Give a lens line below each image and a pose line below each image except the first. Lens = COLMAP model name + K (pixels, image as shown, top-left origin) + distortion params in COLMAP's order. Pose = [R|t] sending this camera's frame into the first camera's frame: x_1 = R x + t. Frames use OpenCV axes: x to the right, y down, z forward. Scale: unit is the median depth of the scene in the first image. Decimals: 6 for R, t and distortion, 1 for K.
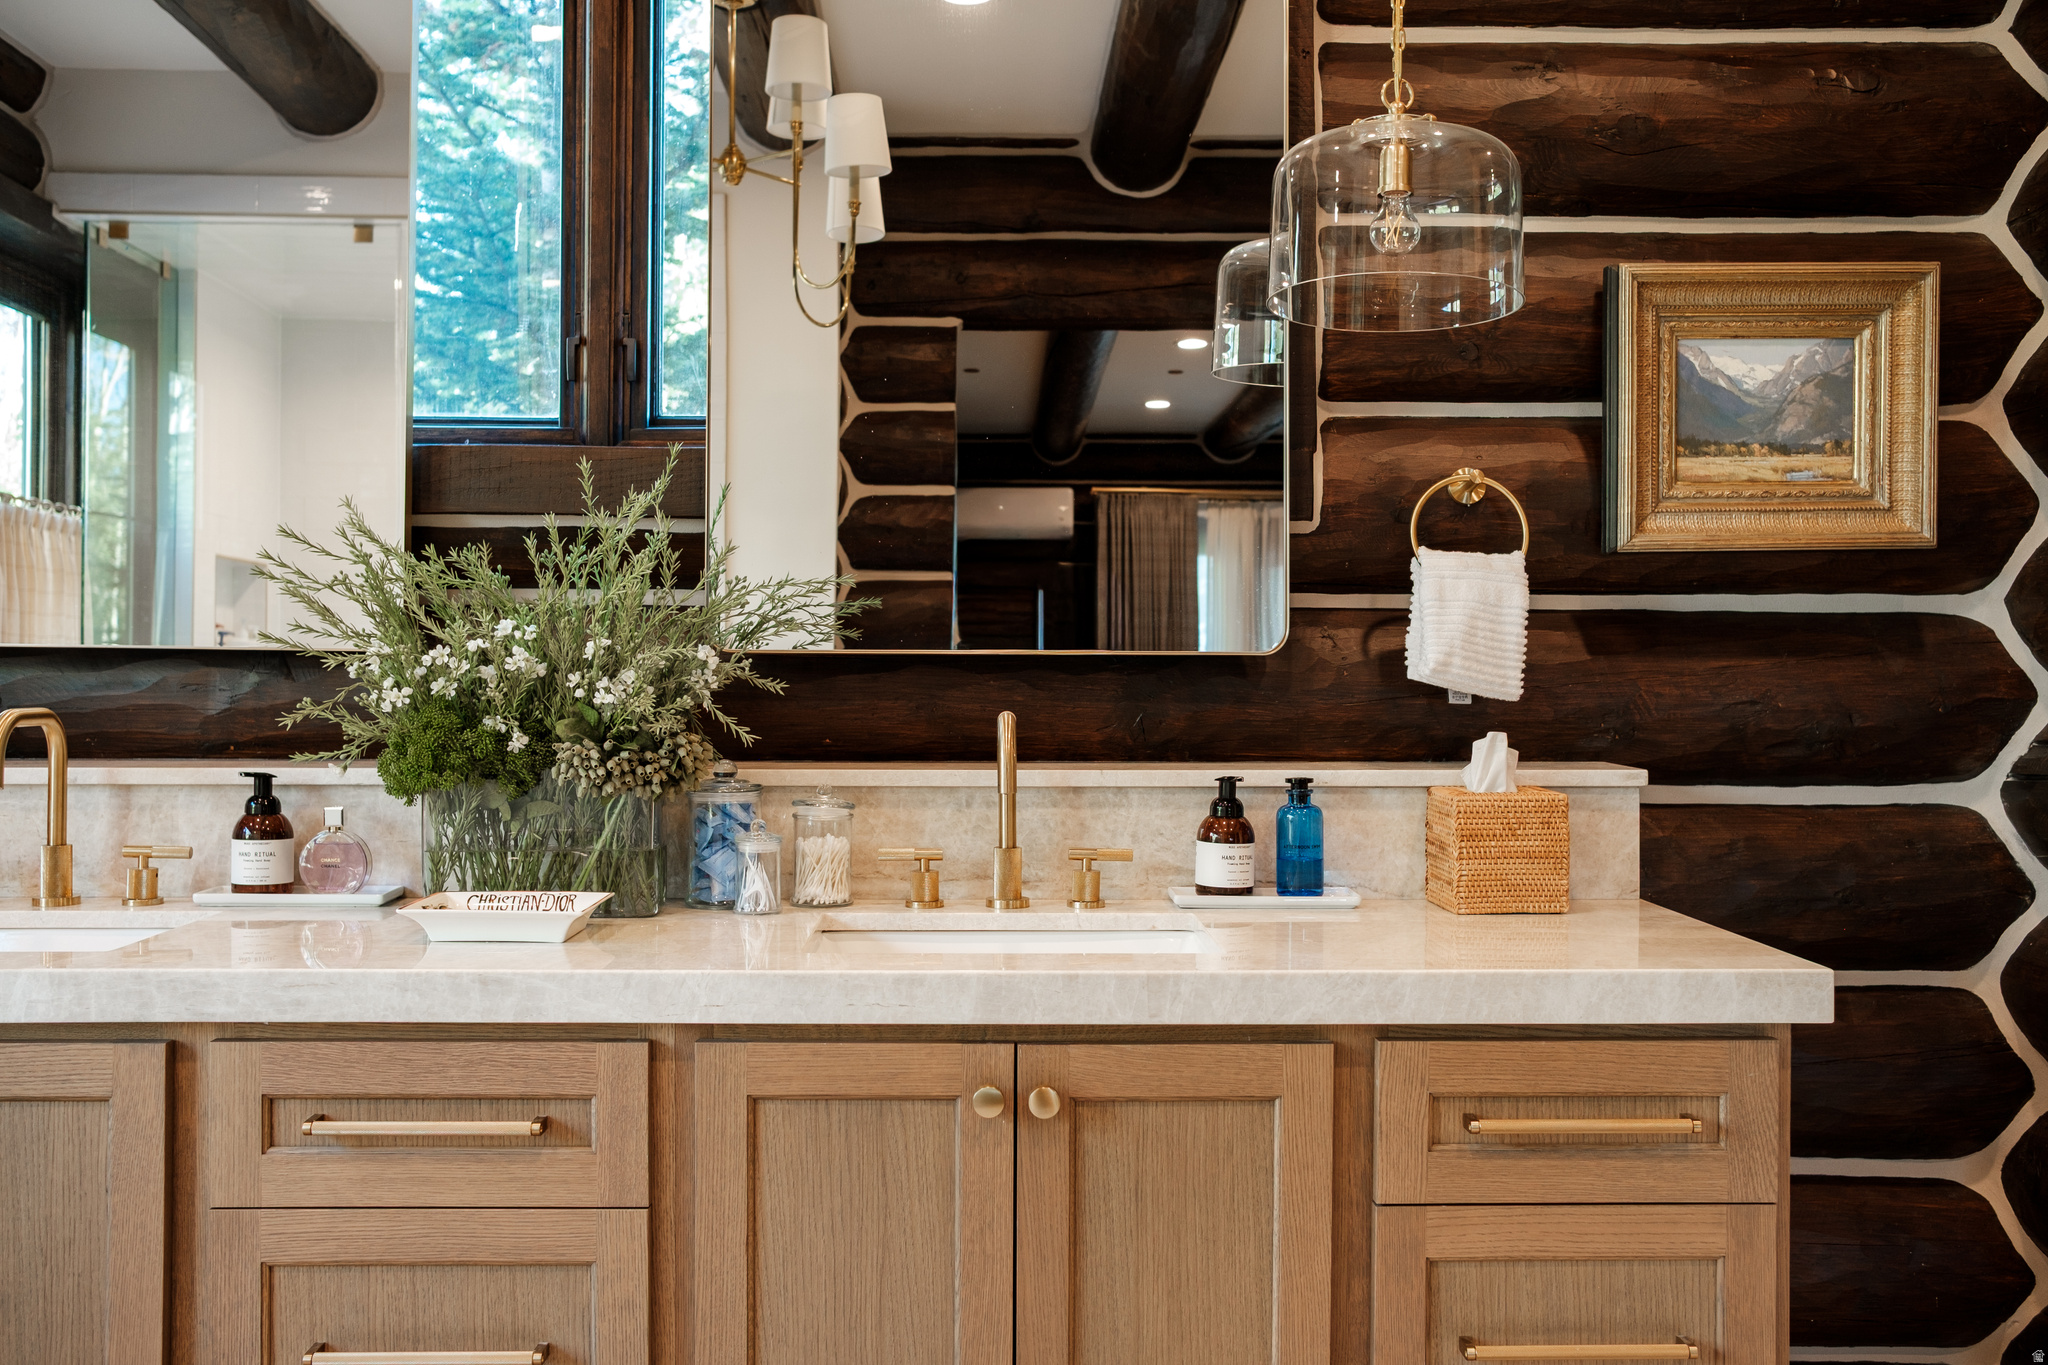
lens RADIAL K [[1967.2, 0, 1023.2], [0, 1967.2, 667.7], [0, 0, 1]] dist [-0.048328, 0.116069]
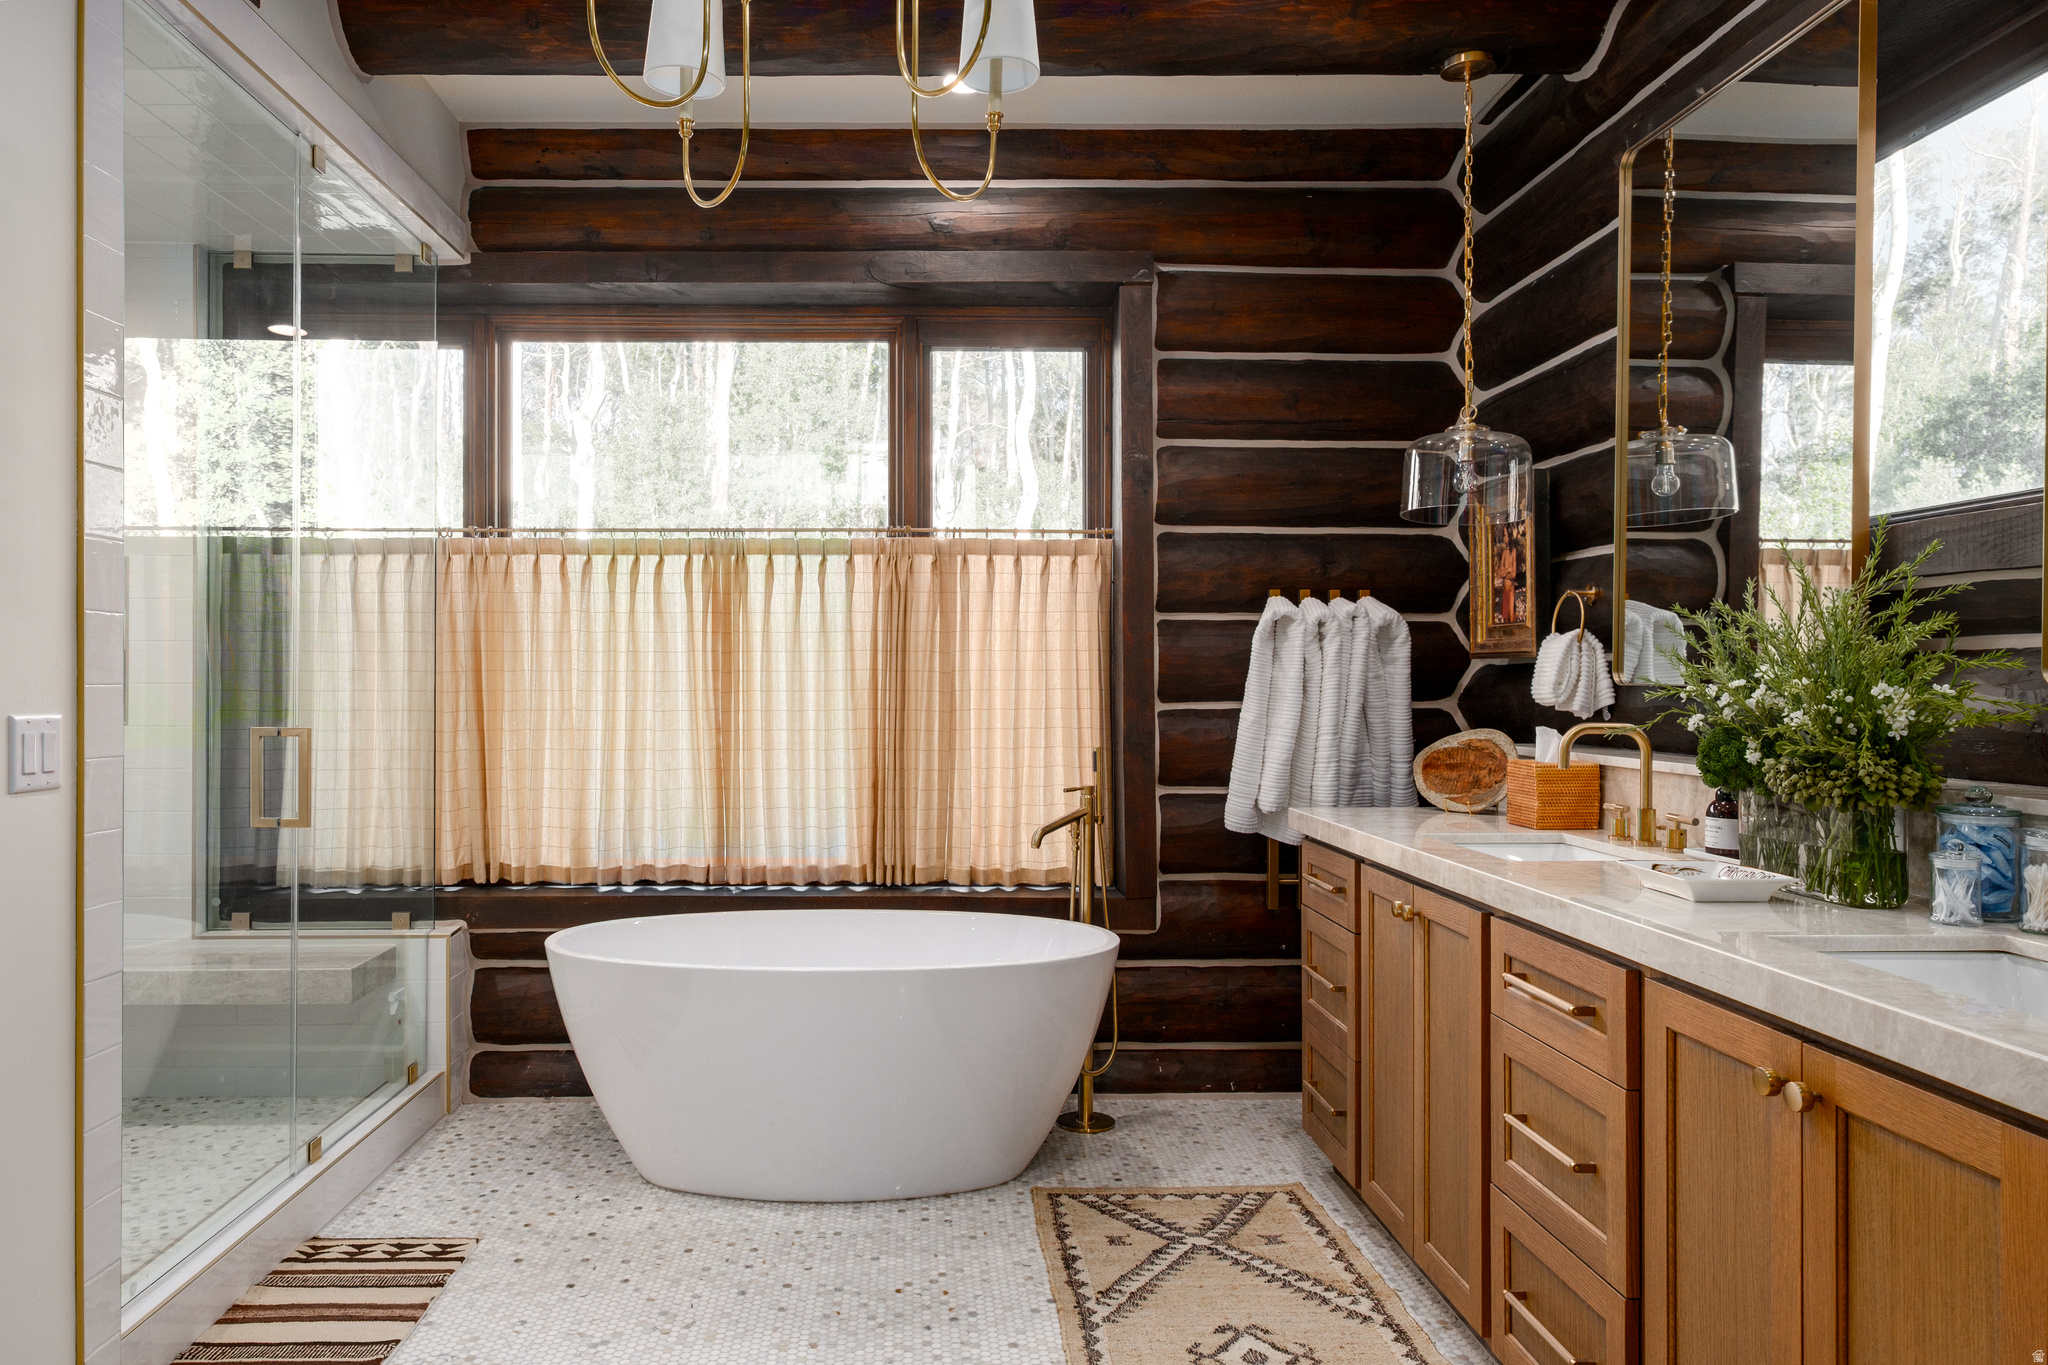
lens RADIAL K [[1338.8, 0, 922.1], [0, 1338.8, 685.2], [0, 0, 1]] dist [0.002863, -0.000717]
pose [[-0.010994, -0.003105, -0.999935, 0.623788], [-0.009811, 0.999947, -0.002997, -0.002089], [0.999891, 0.009777, -0.011024, 0.418133]]
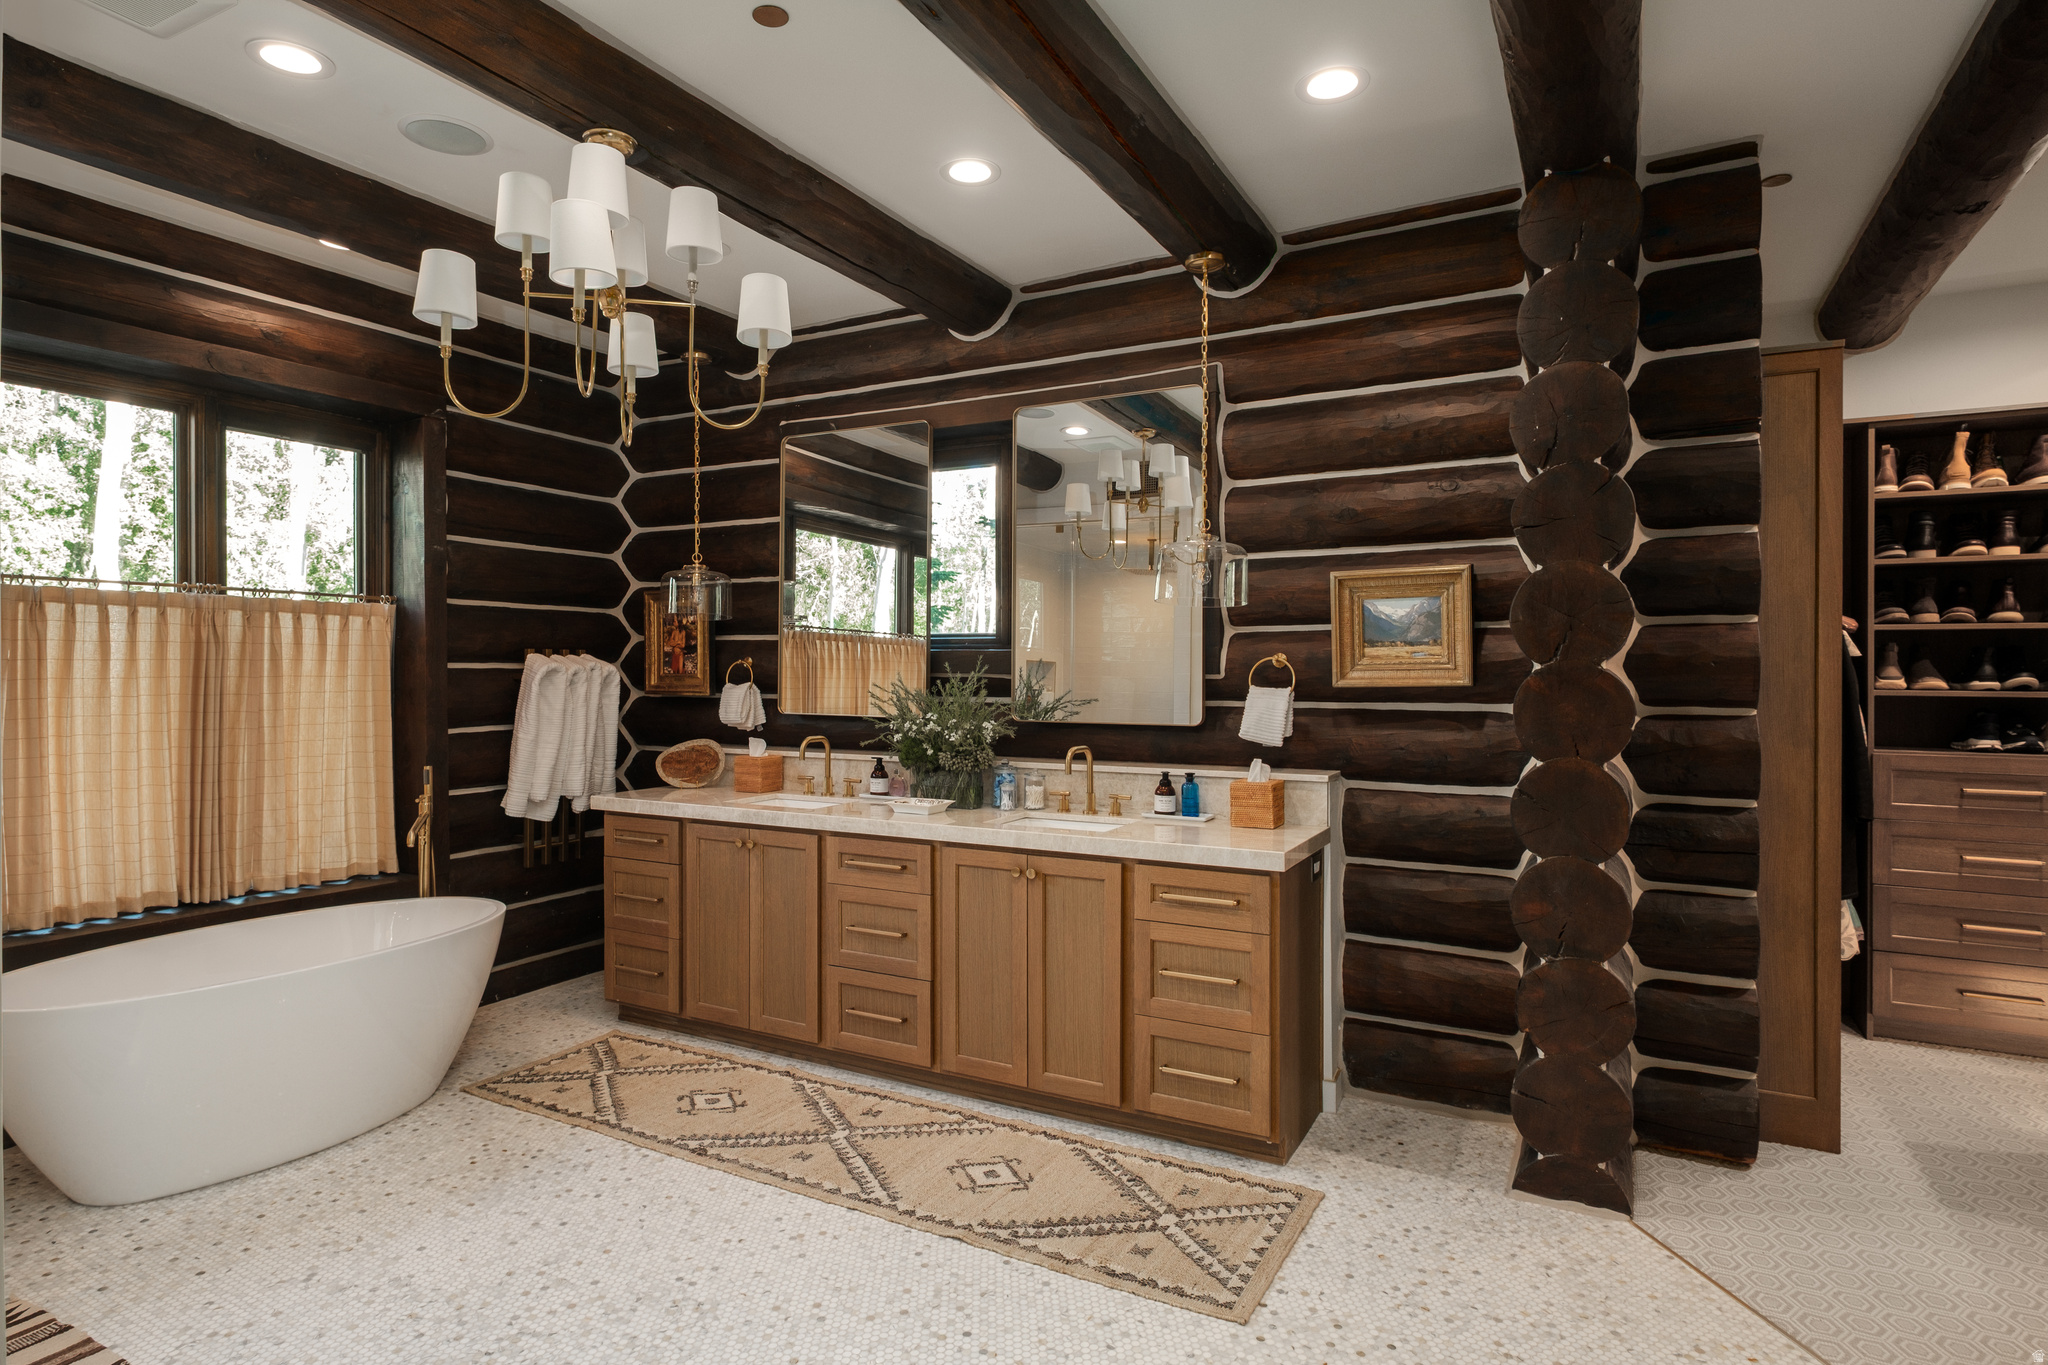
lens RADIAL K [[1096.2, 0, 1015.0], [0, 1096.2, 675.8], [0, 0, 1]] dist [-0.002491, -0.000310]
pose [[0.865431, -0.000768, -0.501027, 0.711799], [-0.000839, 0.999995, -0.002983, -0.075337], [0.501027, 0.003002, 0.865426, -0.445747]]
